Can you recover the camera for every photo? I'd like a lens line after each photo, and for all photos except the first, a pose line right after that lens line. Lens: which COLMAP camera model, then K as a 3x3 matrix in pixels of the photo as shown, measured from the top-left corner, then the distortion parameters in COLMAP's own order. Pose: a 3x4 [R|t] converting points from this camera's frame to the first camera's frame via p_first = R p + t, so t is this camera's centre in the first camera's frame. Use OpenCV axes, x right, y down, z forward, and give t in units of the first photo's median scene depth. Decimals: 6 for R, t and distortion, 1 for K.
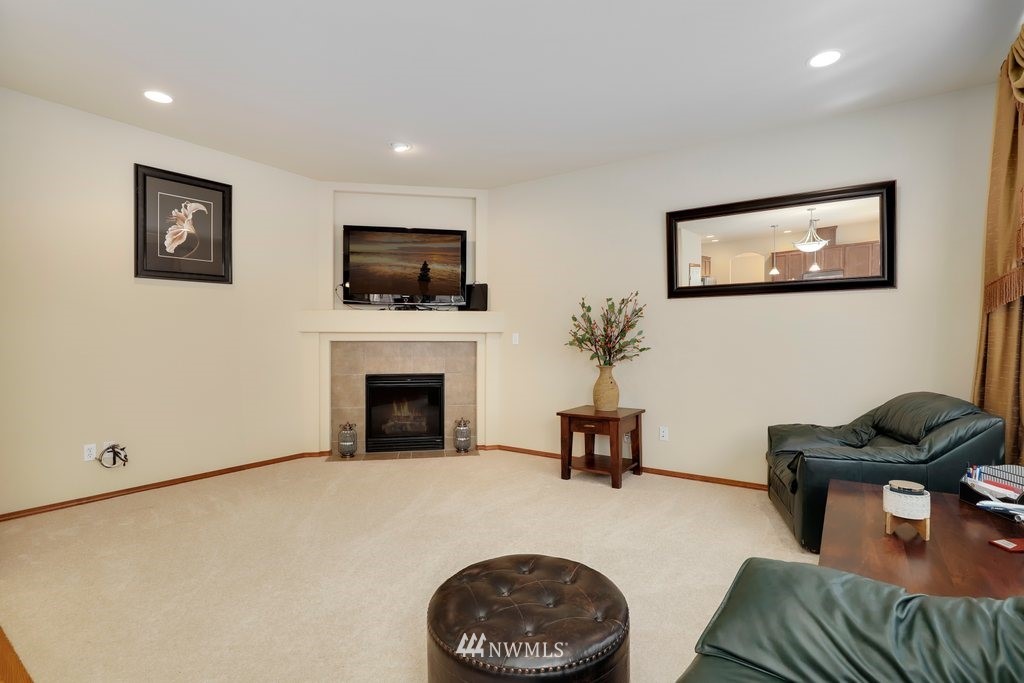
lens RADIAL K [[473.4, 0, 510.4], [0, 473.4, 340.5], [0, 0, 1]] dist [-0.005272, -0.001435]
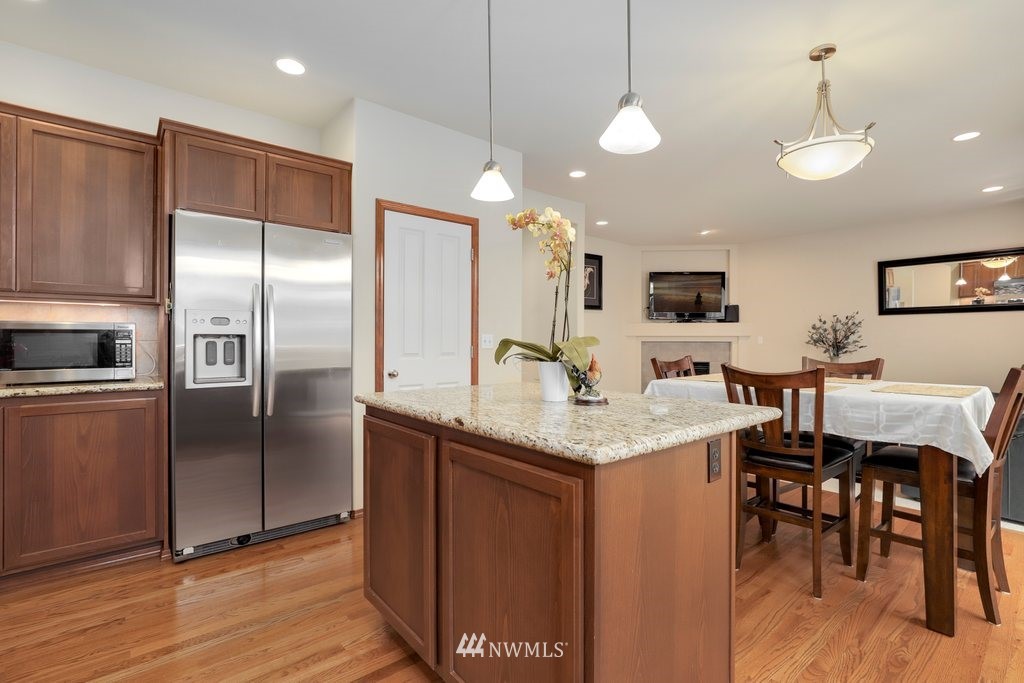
lens RADIAL K [[473.4, 0, 514.0], [0, 473.4, 338.0], [0, 0, 1]] dist [-0.005272, -0.001435]
pose [[0.967300, 0.001067, -0.253633, -0.382895], [-0.003427, 0.999955, -0.008862, 0.005668], [0.253612, 0.009442, 0.967260, -0.718937]]
